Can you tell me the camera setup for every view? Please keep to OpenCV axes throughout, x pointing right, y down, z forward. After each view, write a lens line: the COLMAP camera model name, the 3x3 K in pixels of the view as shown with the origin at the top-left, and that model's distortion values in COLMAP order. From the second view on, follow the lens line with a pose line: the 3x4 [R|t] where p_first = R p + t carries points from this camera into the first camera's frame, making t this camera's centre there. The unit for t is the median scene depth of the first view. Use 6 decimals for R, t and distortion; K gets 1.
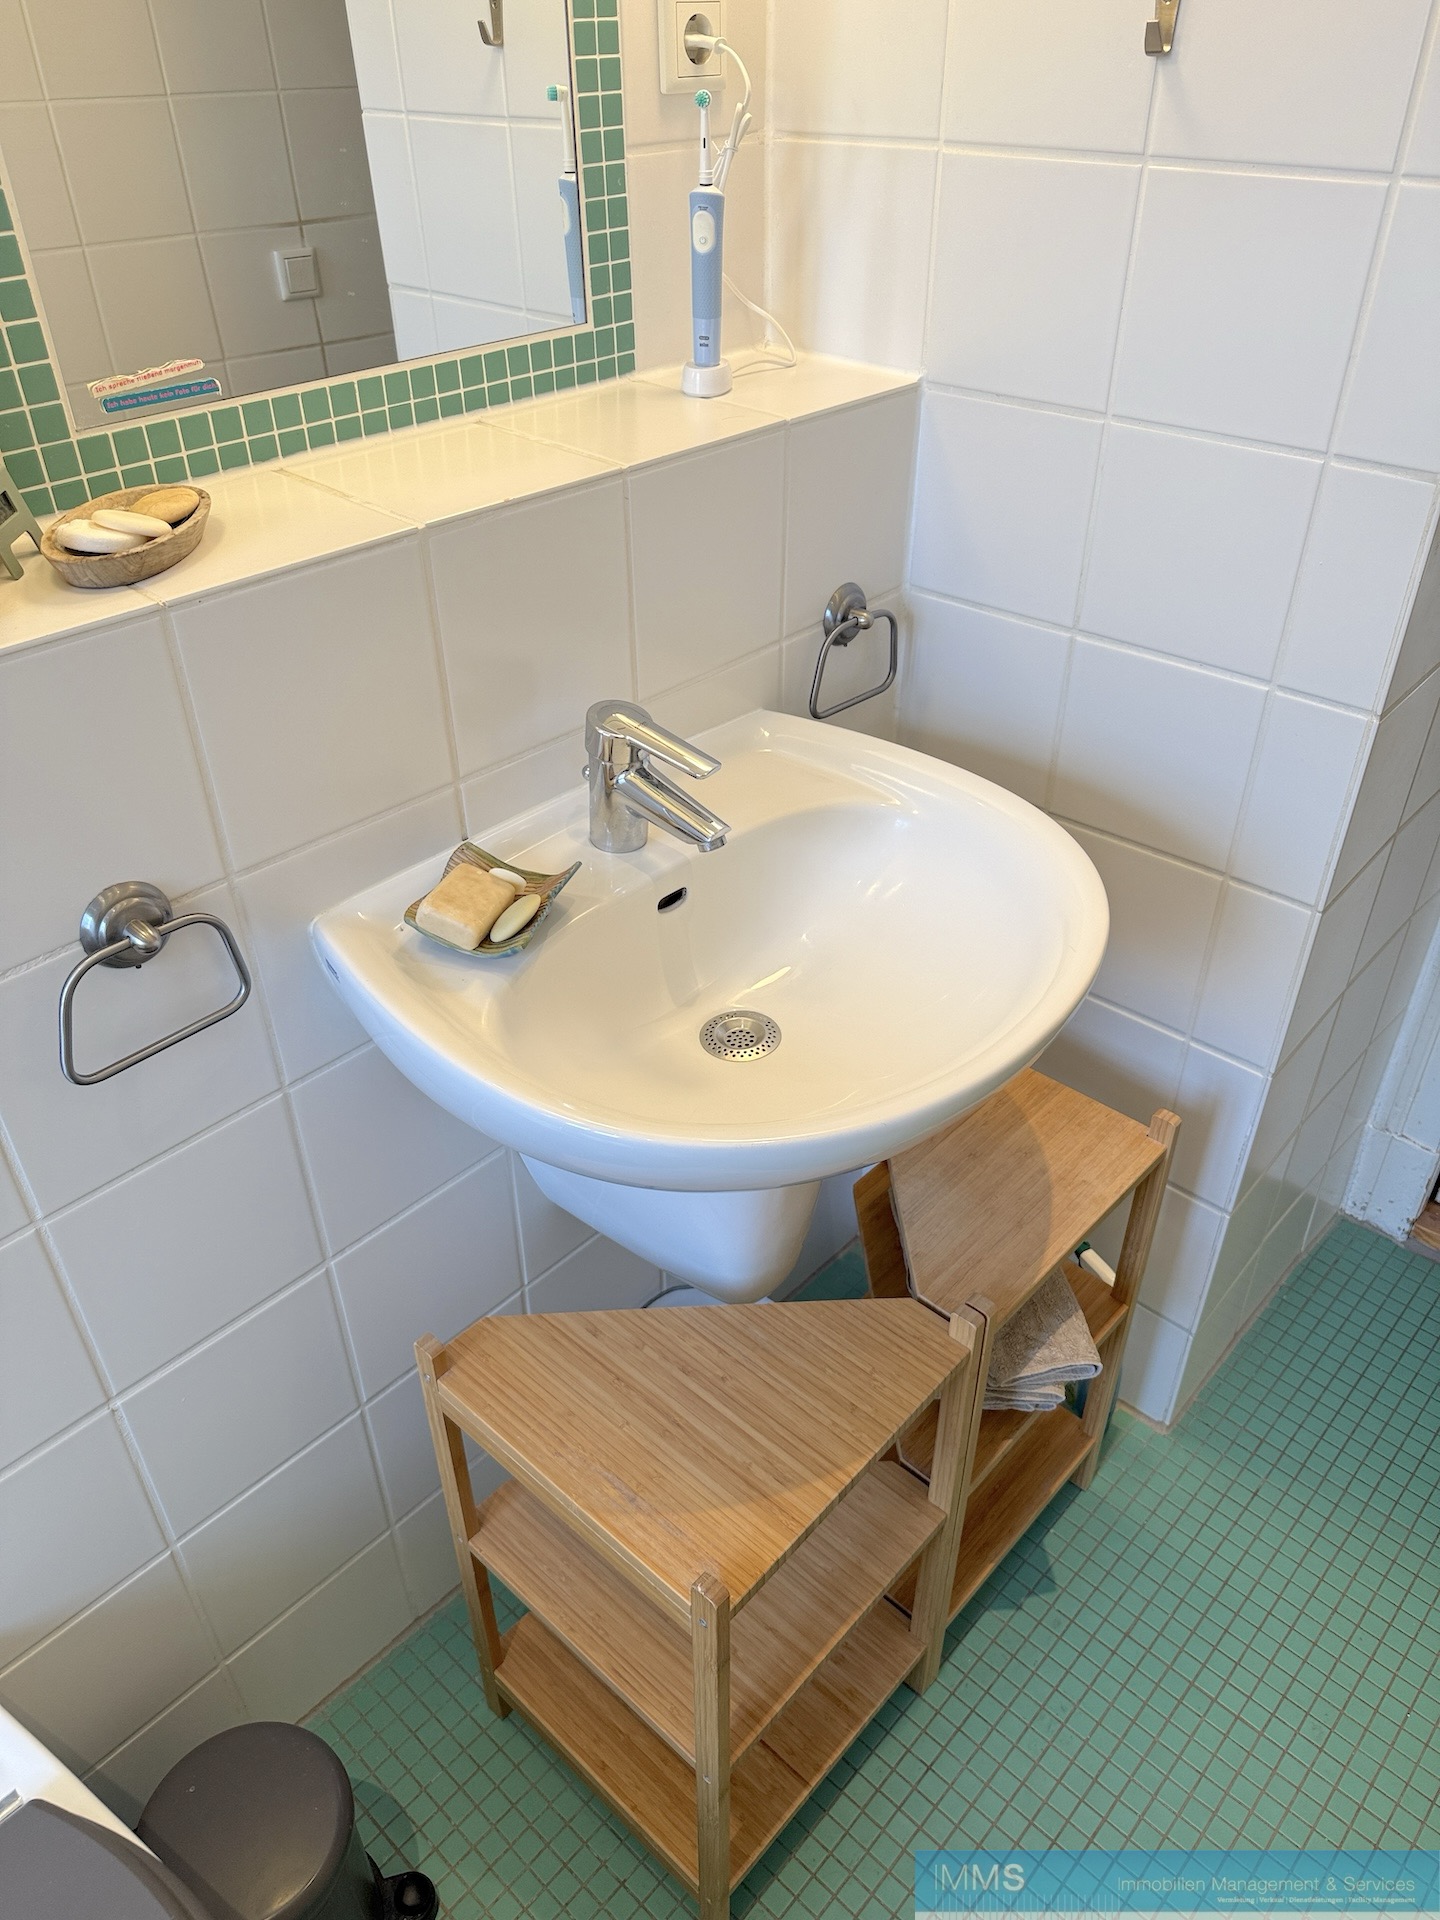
lens RADIAL K [[1352.2, 0, 729.1], [0, 1352.2, 960.5], [0, 0, 1]] dist [0.043428, -0.058879]
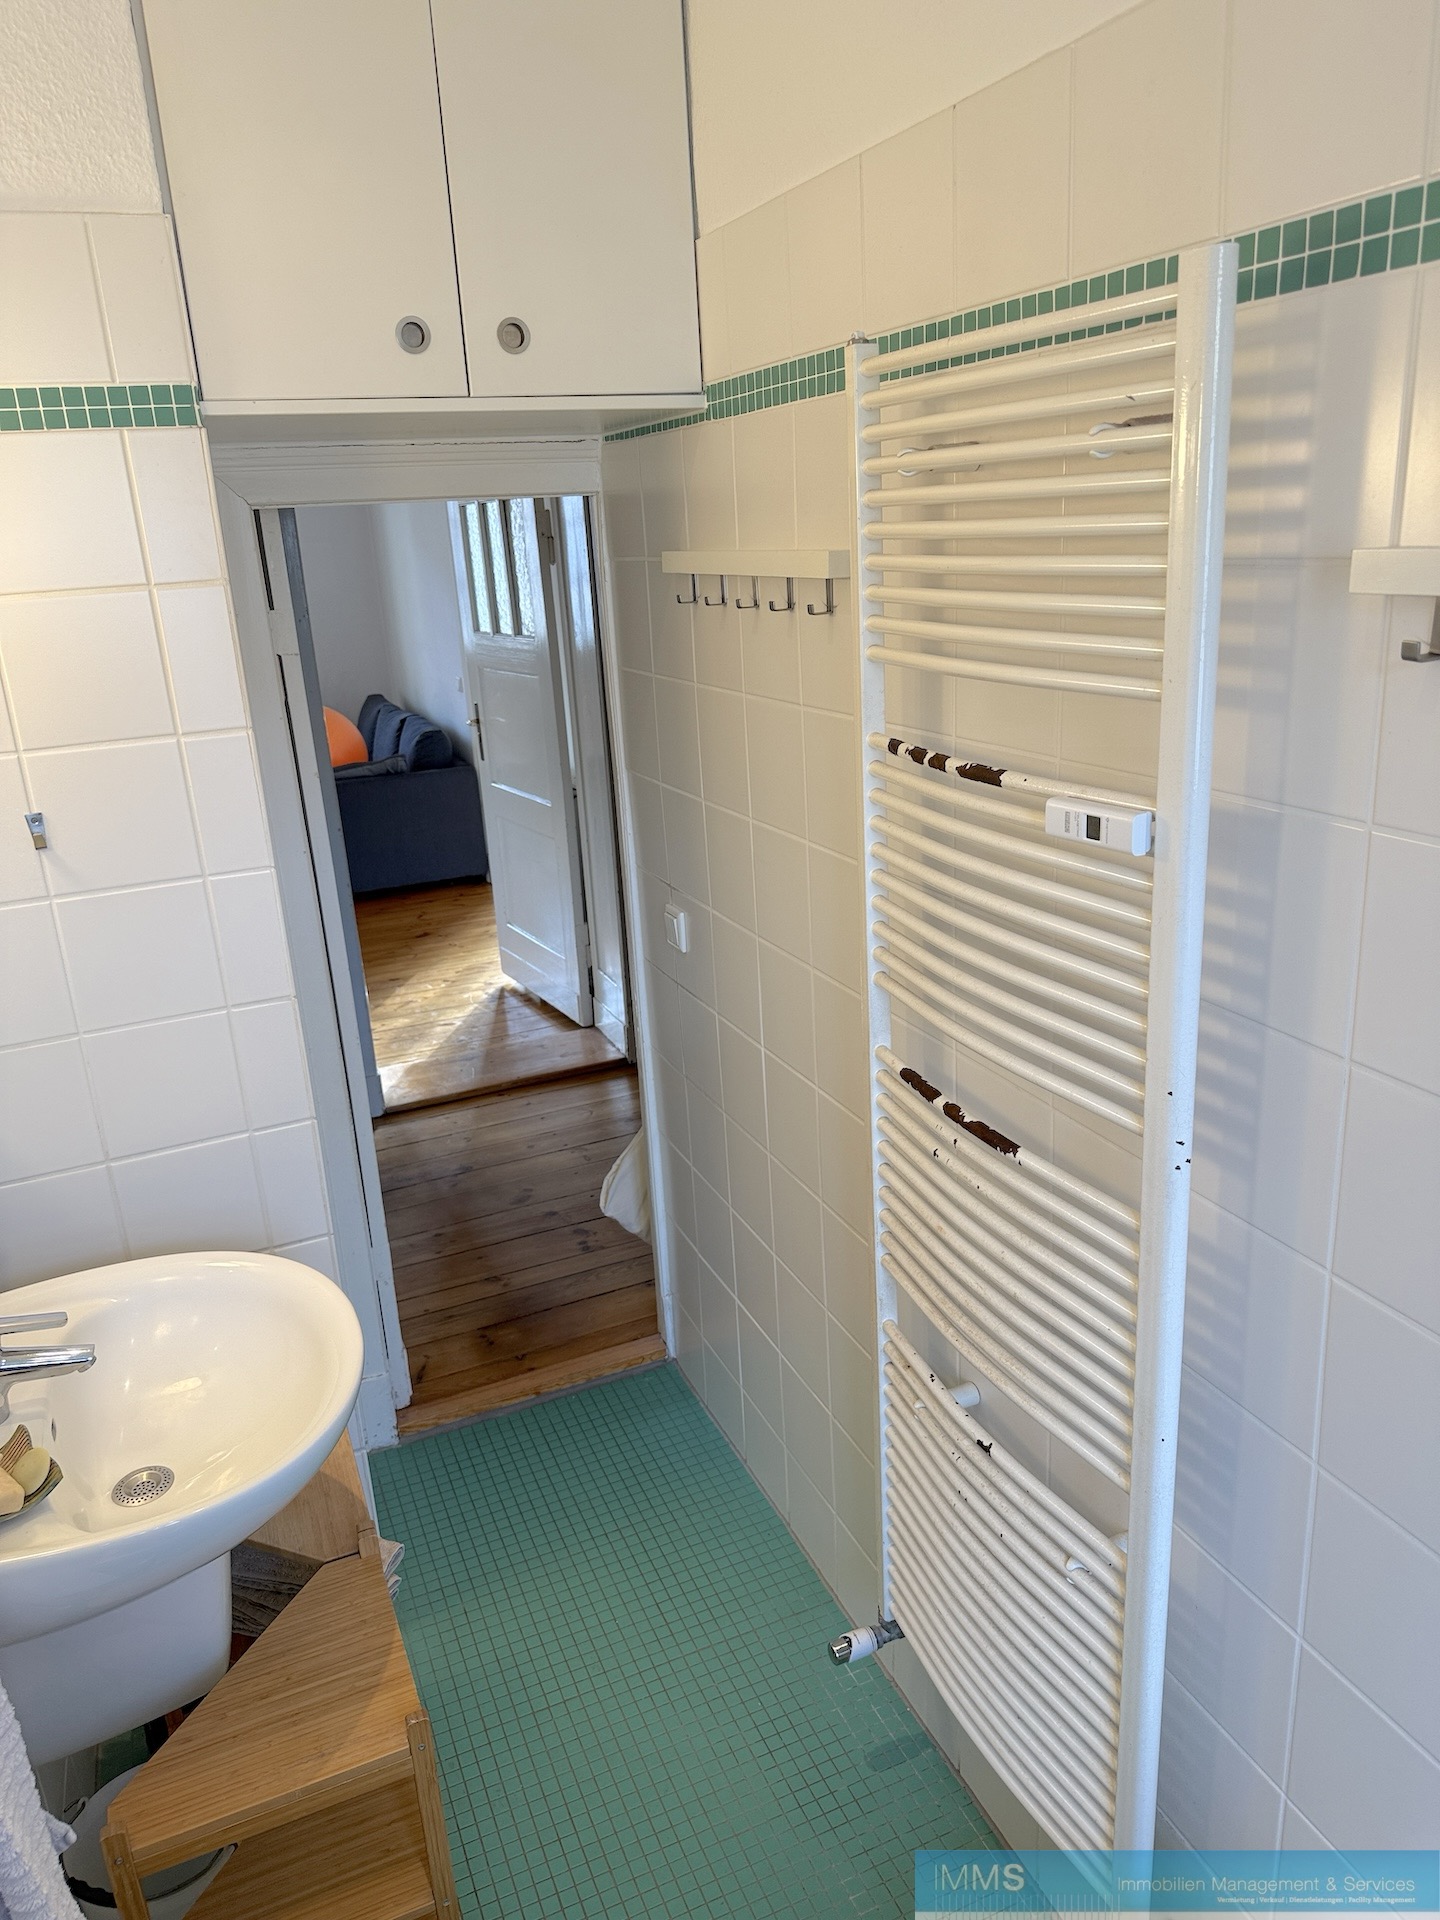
lens RADIAL K [[1352.2, 0, 722.1], [0, 1352.2, 965.5], [0, 0, 1]] dist [0.043428, -0.058879]
pose [[0.410349, -0.295775, 0.862630, -0.727792], [0.566102, 0.824228, 0.013316, -0.060470], [-0.714942, 0.482872, 0.505660, -0.358548]]
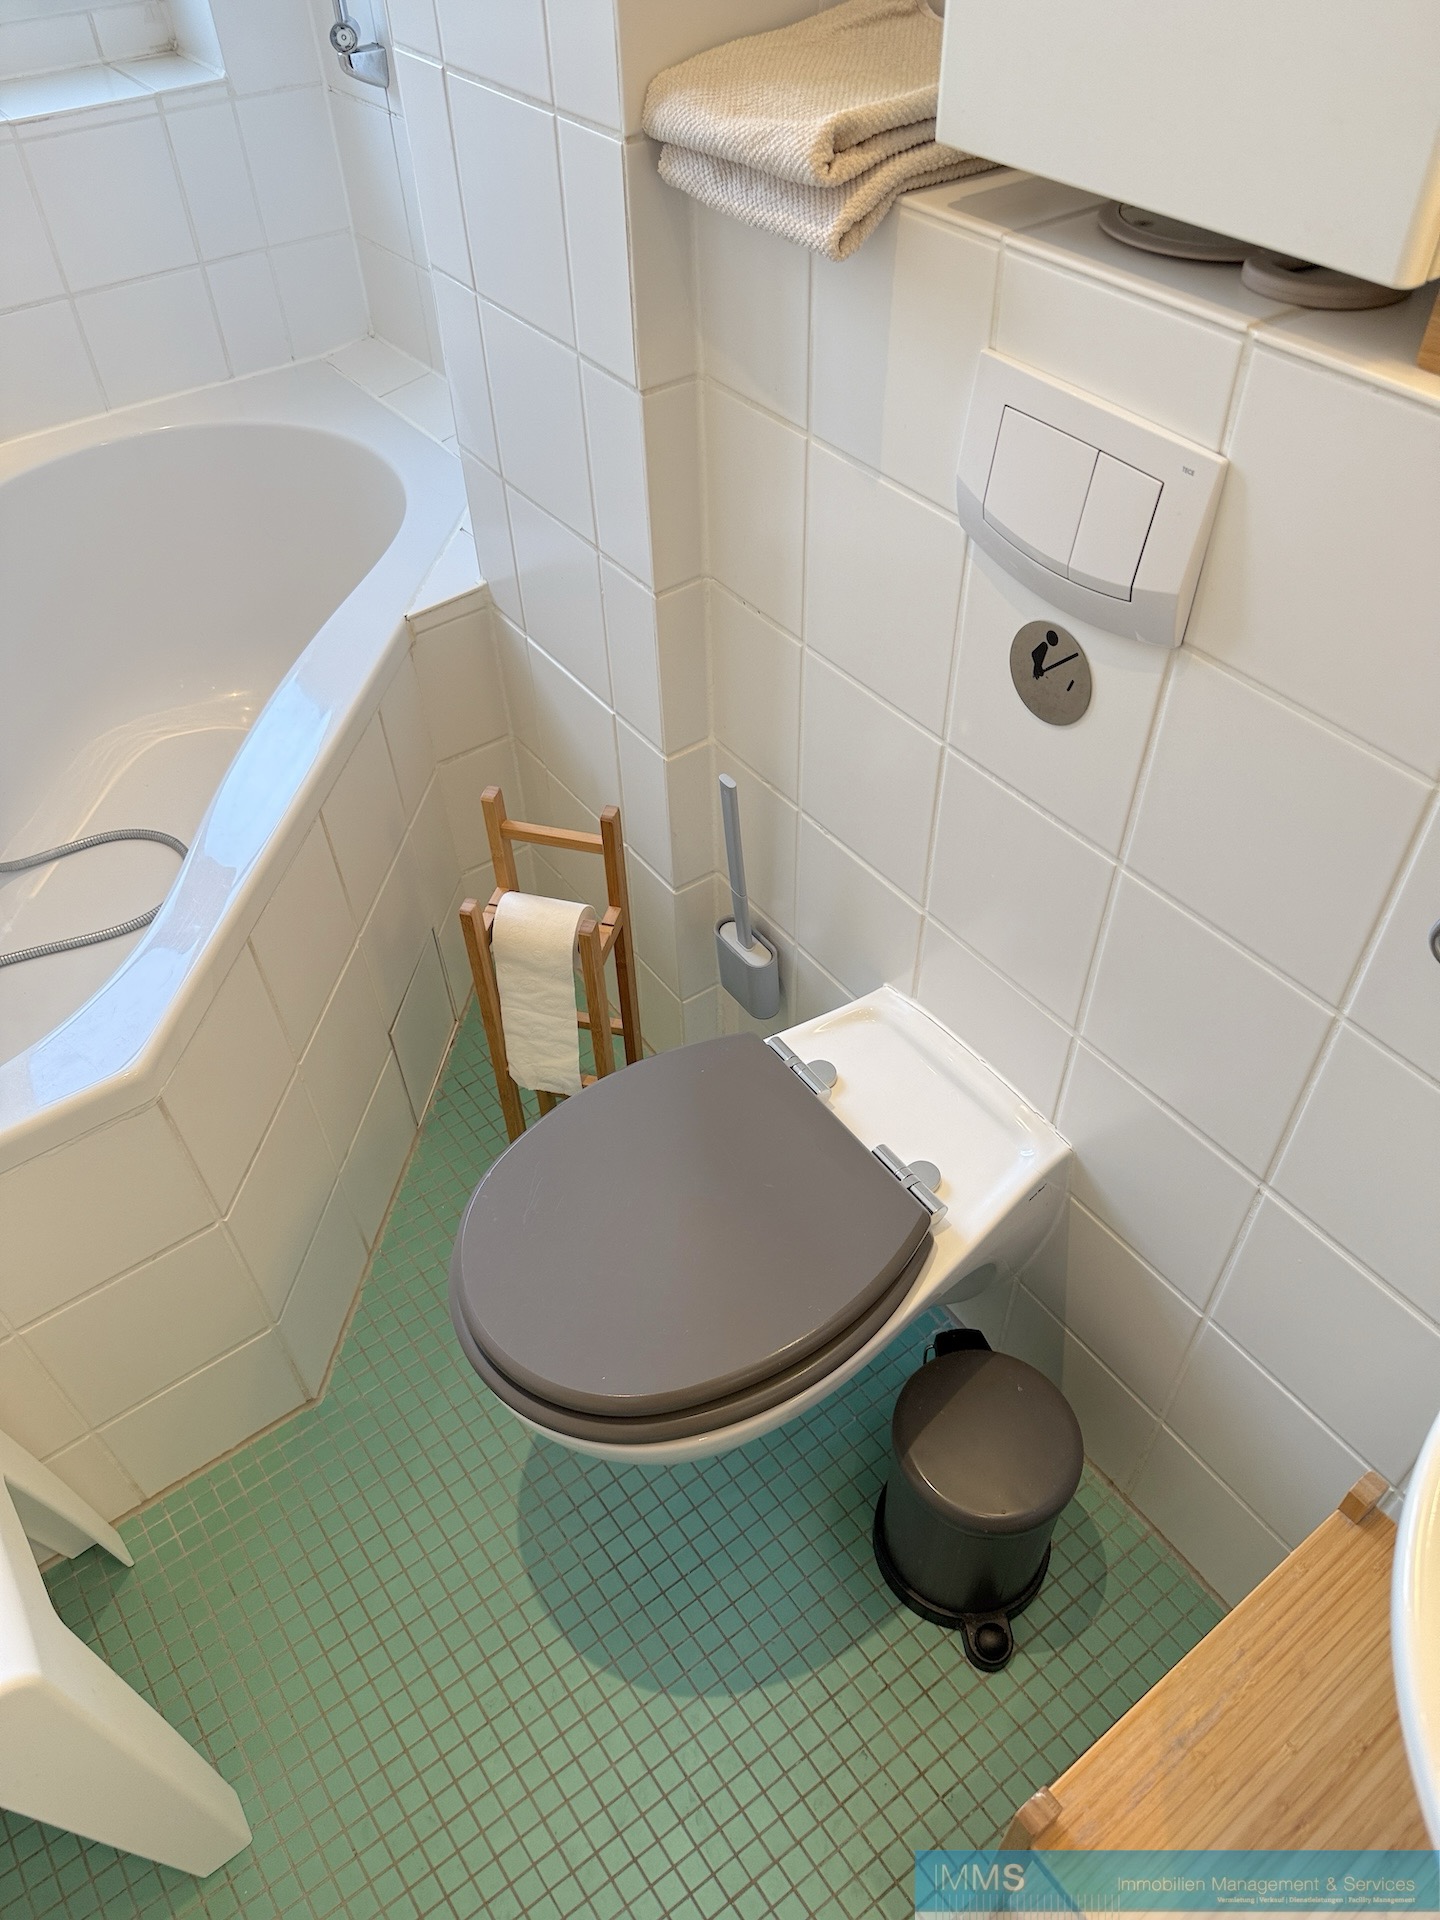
lens RADIAL K [[1352.2, 0, 692.2], [0, 1352.2, 963.6], [0, 0, 1]] dist [0.043428, -0.058879]
pose [[-0.209885, 0.705982, -0.676415, 0.168793], [-0.540918, 0.492461, 0.681829, -0.180082], [0.814467, 0.508991, 0.278518, 0.248136]]
